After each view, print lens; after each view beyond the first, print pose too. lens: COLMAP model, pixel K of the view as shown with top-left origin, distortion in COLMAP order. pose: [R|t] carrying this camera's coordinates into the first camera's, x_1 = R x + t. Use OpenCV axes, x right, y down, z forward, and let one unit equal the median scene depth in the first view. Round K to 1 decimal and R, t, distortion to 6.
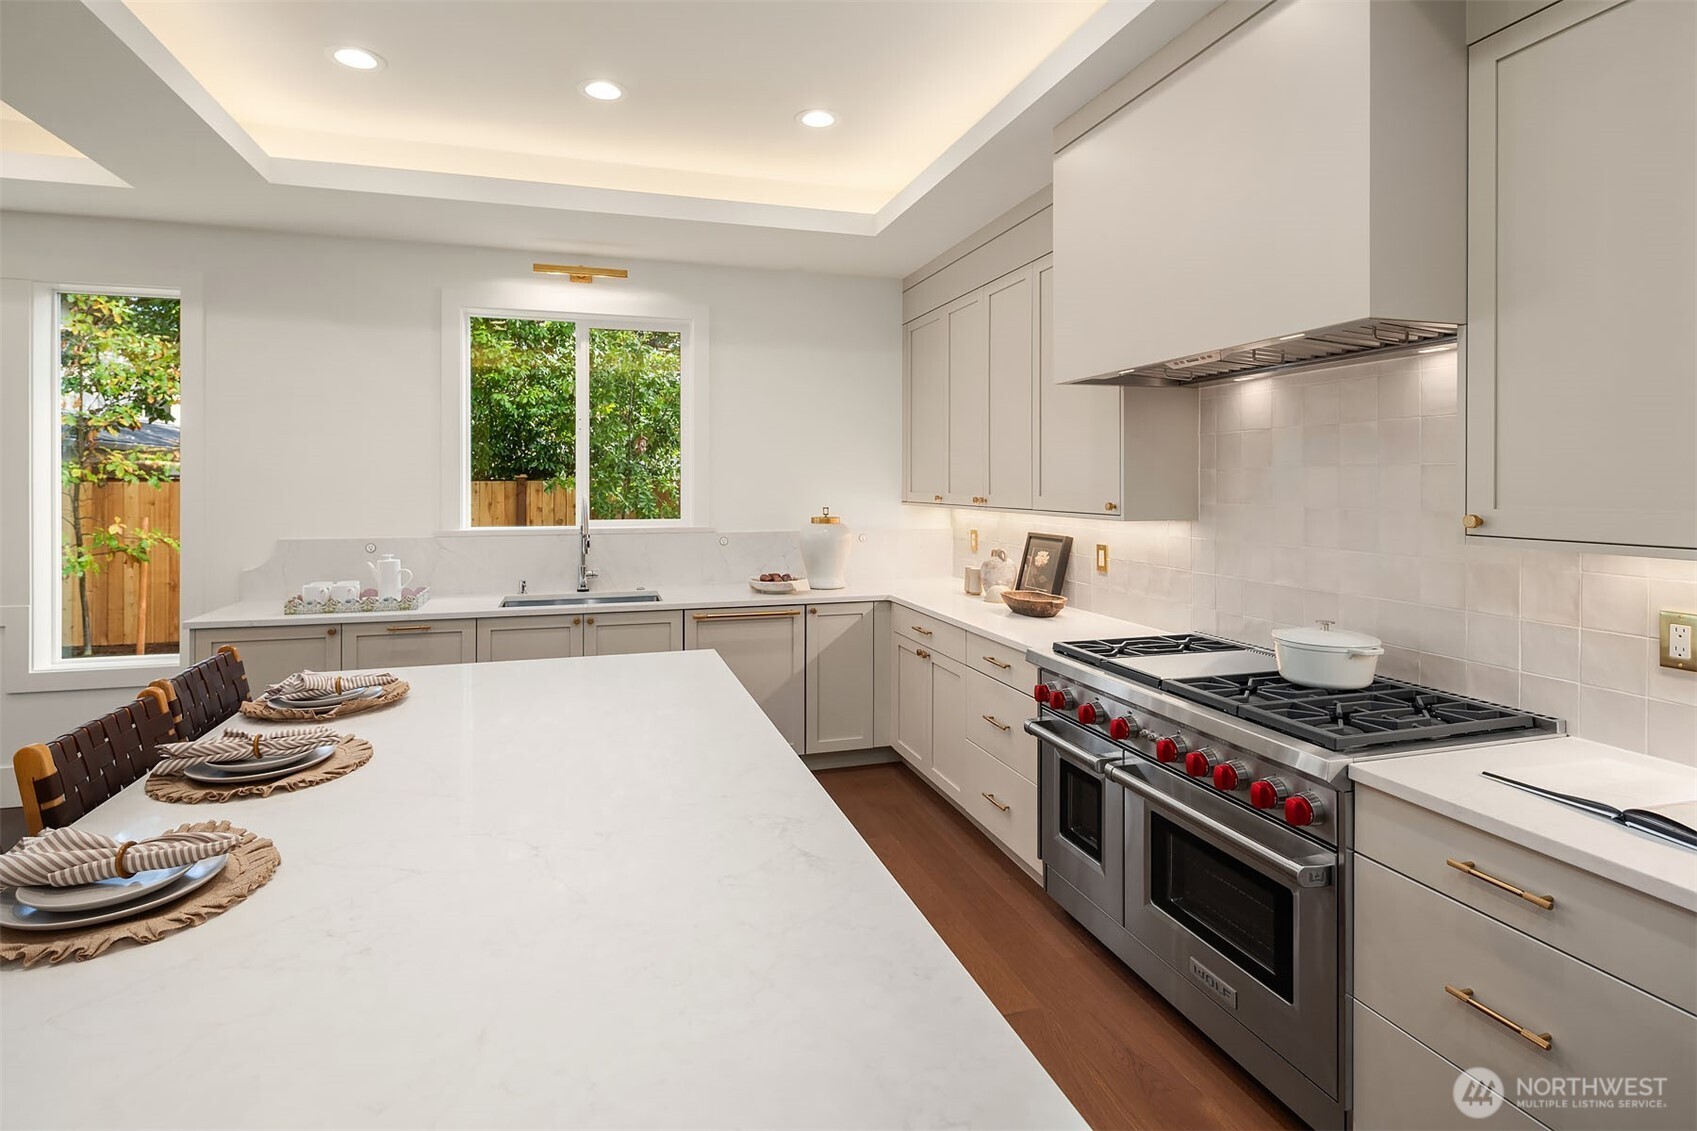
lens RADIAL K [[836.3, 0, 824.6], [0, 836.3, 478.3], [0, 0, 1]] dist [-0.011598, 0.000287]
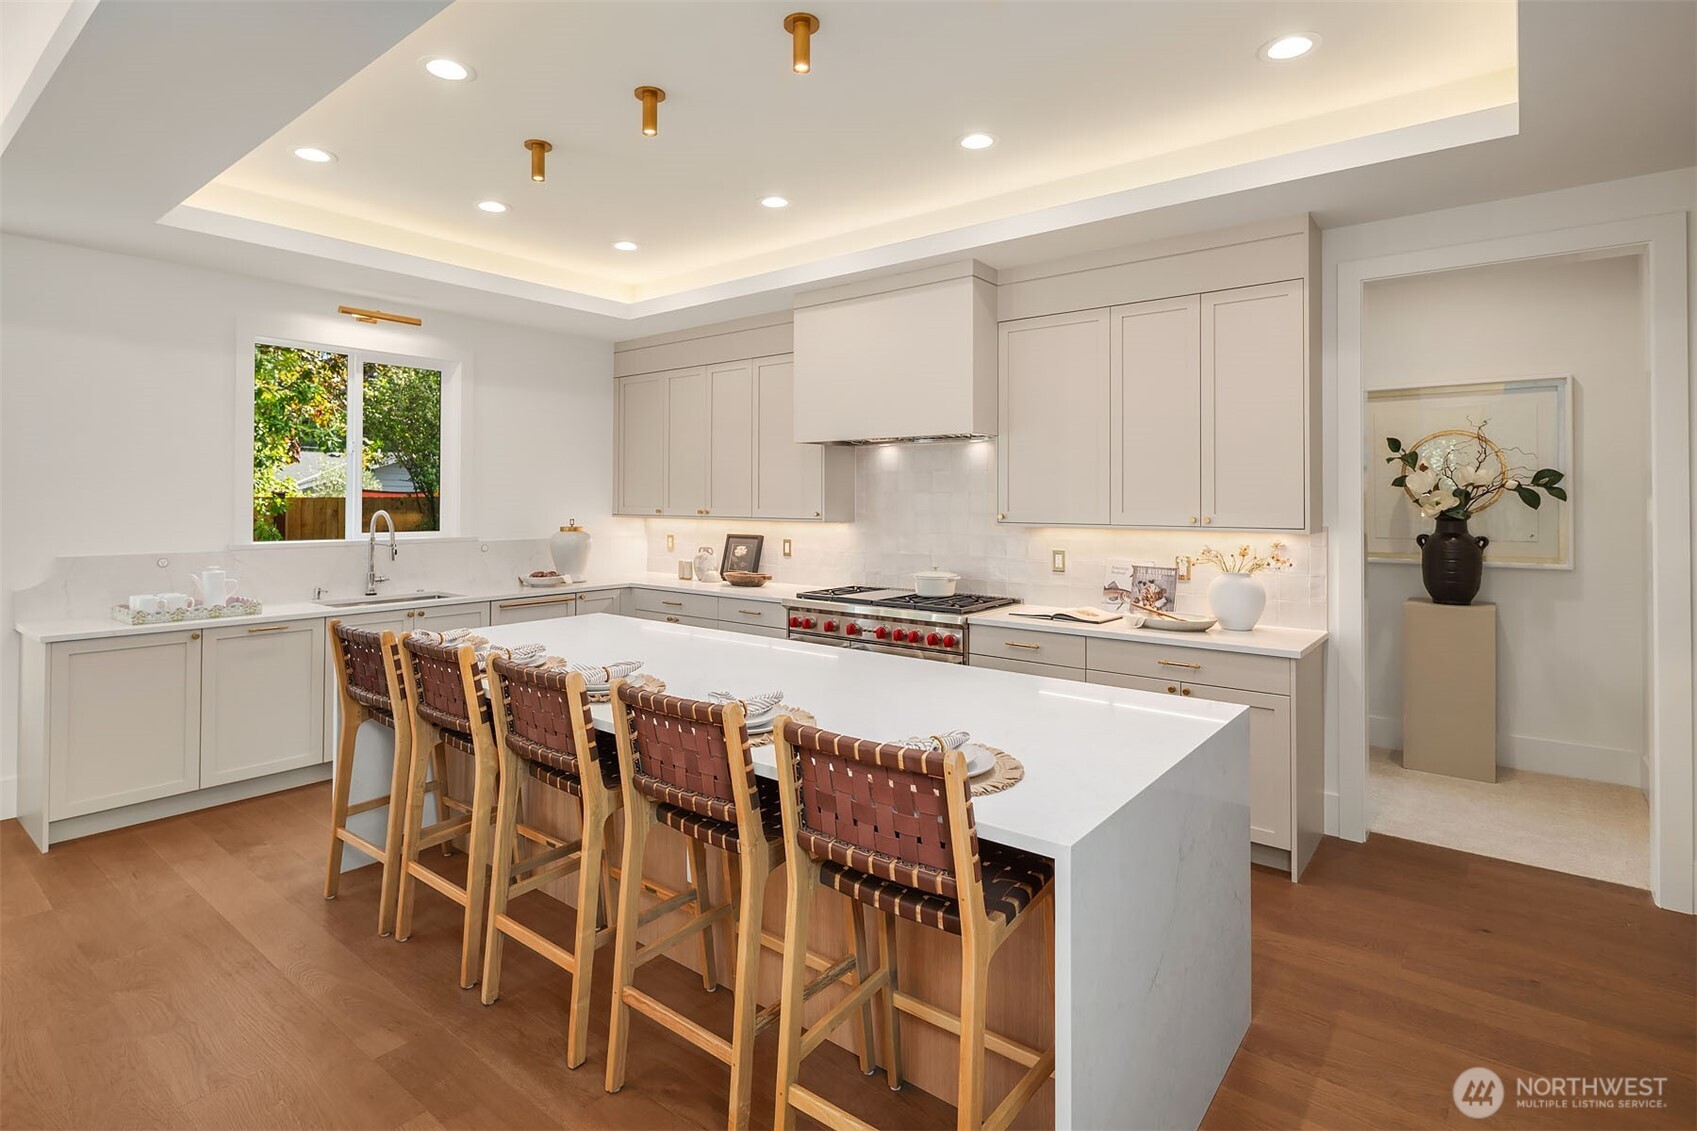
lens RADIAL K [[861.1, 0, 847.5], [0, 861.1, 482.3], [0, 0, 1]] dist [-0.000510, -0.000945]
pose [[0.809586, 0.013480, 0.586846, -0.520761], [-0.005080, 0.999860, -0.015958, -0.003637], [-0.586979, 0.009938, 0.809541, -0.384148]]
